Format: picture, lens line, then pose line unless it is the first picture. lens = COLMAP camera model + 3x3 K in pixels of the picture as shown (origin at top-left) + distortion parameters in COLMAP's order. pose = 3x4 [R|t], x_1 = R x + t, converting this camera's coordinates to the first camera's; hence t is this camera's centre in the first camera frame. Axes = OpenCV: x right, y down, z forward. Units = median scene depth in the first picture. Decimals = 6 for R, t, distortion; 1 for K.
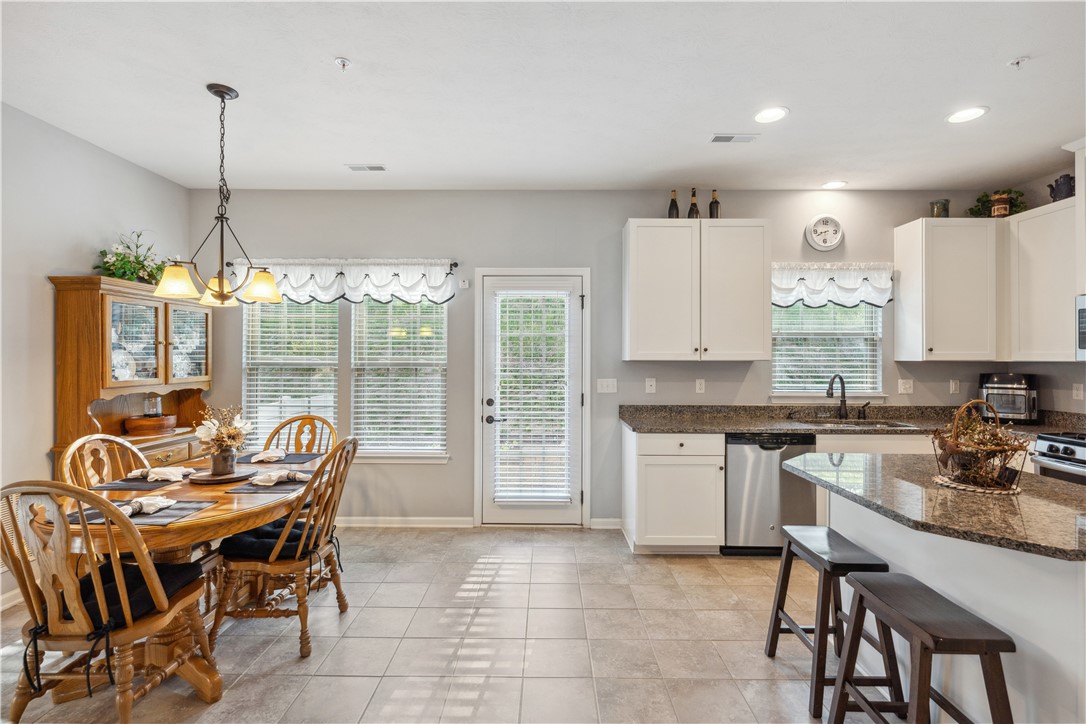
lens RADIAL K [[508.8, 0, 543.9], [0, 508.8, 358.0], [0, 0, 1]] dist [0.015931, -0.000234]
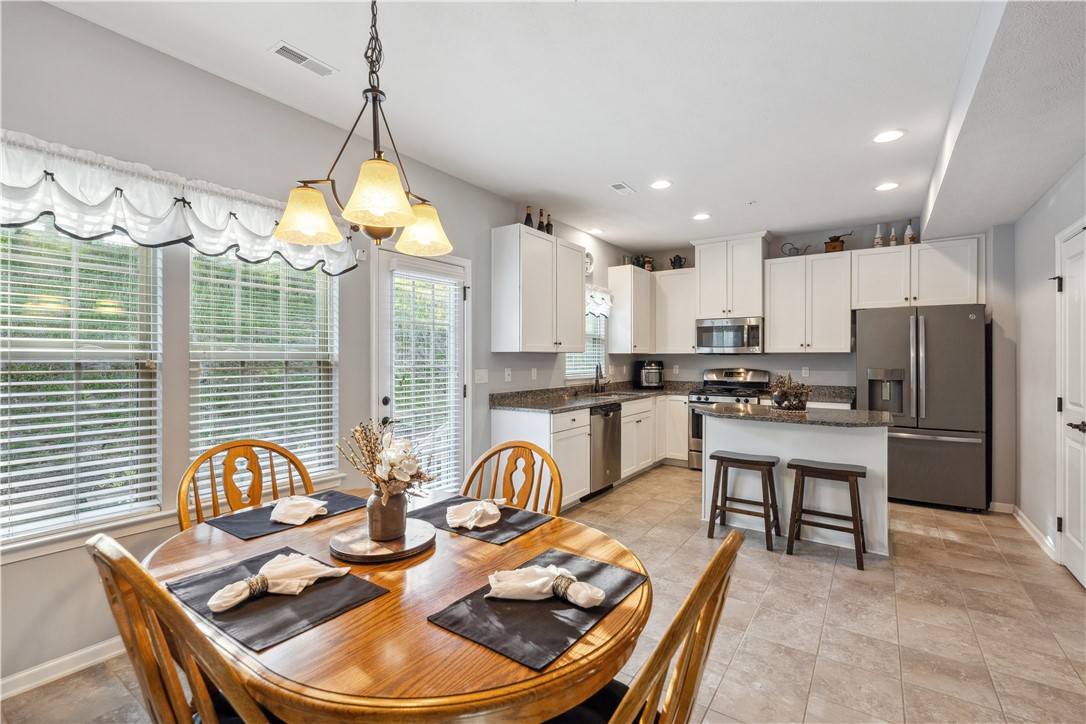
lens RADIAL K [[481.4, 0, 543.1], [0, 481.4, 361.3], [0, 0, 1]] dist [0.003688, 0.000007]
pose [[0.565201, -0.009292, 0.824901, -0.623079], [-0.007616, 0.999835, 0.016481, 0.006749], [-0.824918, -0.015598, 0.565037, 0.343826]]
